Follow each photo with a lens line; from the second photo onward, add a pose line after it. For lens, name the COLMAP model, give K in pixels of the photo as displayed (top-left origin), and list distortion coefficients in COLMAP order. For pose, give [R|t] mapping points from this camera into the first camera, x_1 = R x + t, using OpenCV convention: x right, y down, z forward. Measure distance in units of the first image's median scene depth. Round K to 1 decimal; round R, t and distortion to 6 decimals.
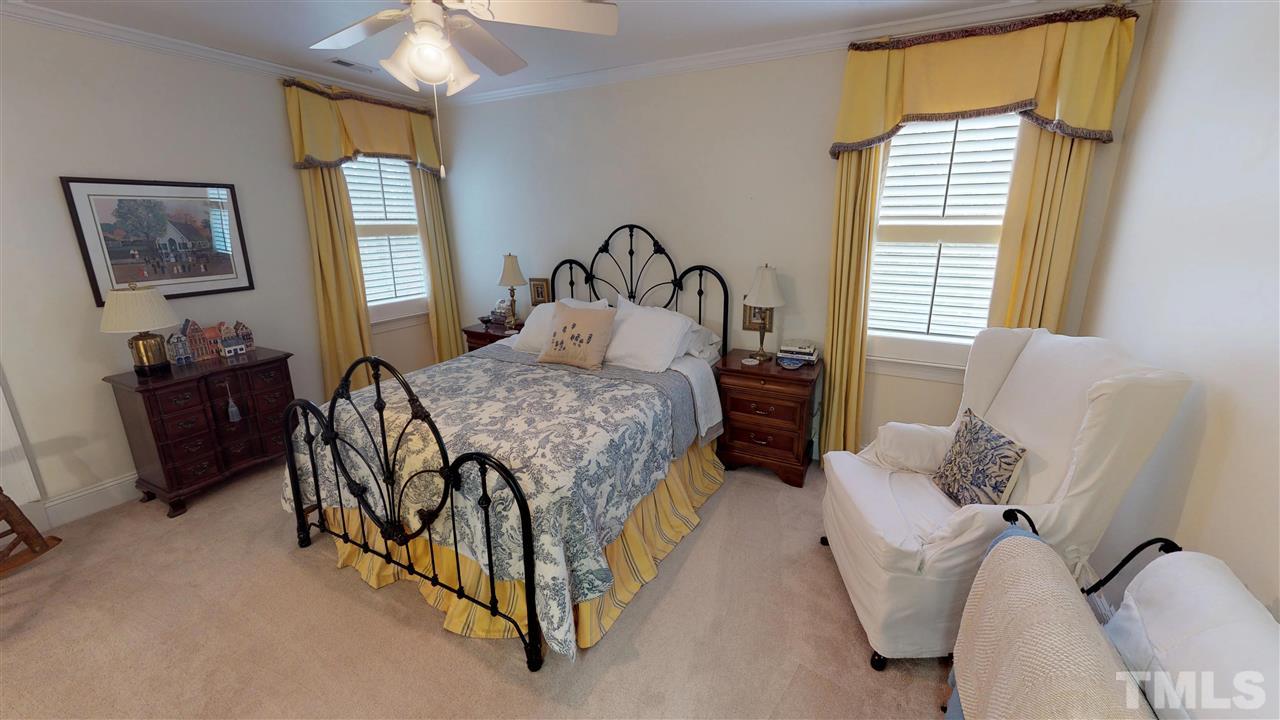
lens RADIAL K [[491.6, 0, 643.0], [0, 491.6, 358.6], [0, 0, 1]] dist [-0.000557, -0.000236]
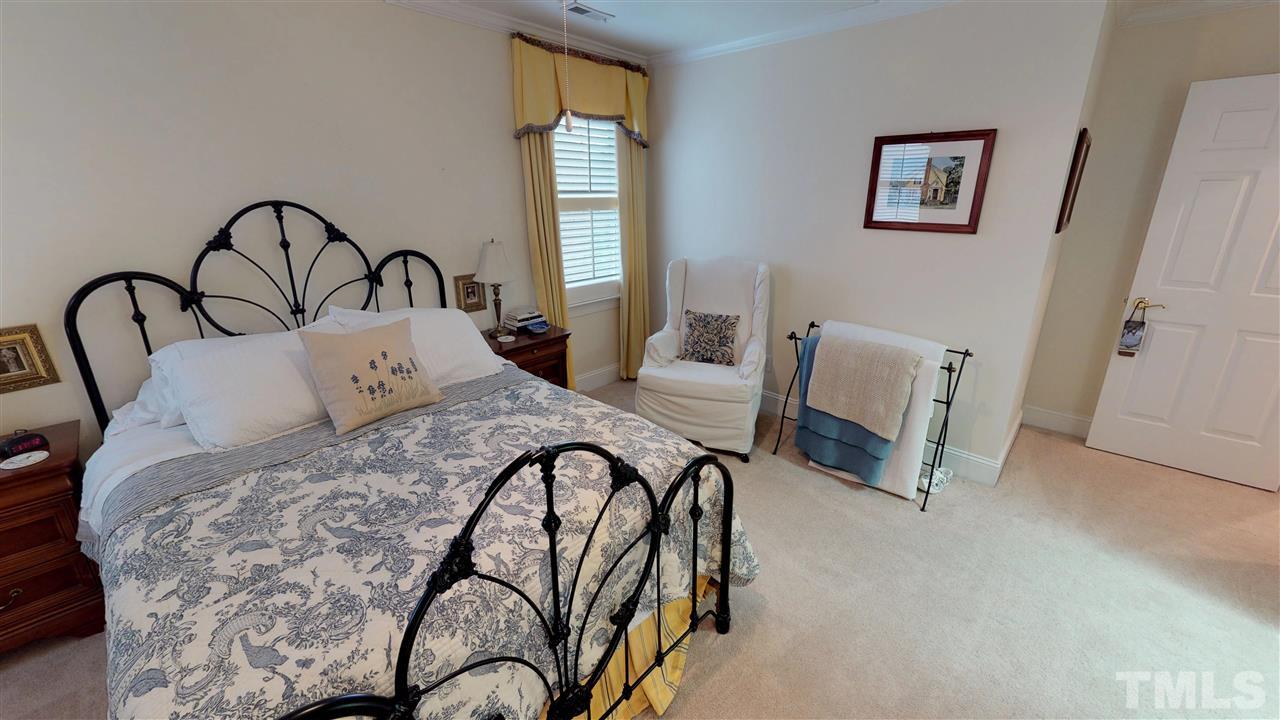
lens RADIAL K [[491.6, 0, 642.0], [0, 491.6, 355.7], [0, 0, 1]] dist [-0.000557, -0.000236]
pose [[0.247191, -0.303936, 0.920065, -0.667714], [0.261046, 0.935313, 0.238839, -0.133878], [-0.933141, 0.181140, 0.310543, 0.467437]]
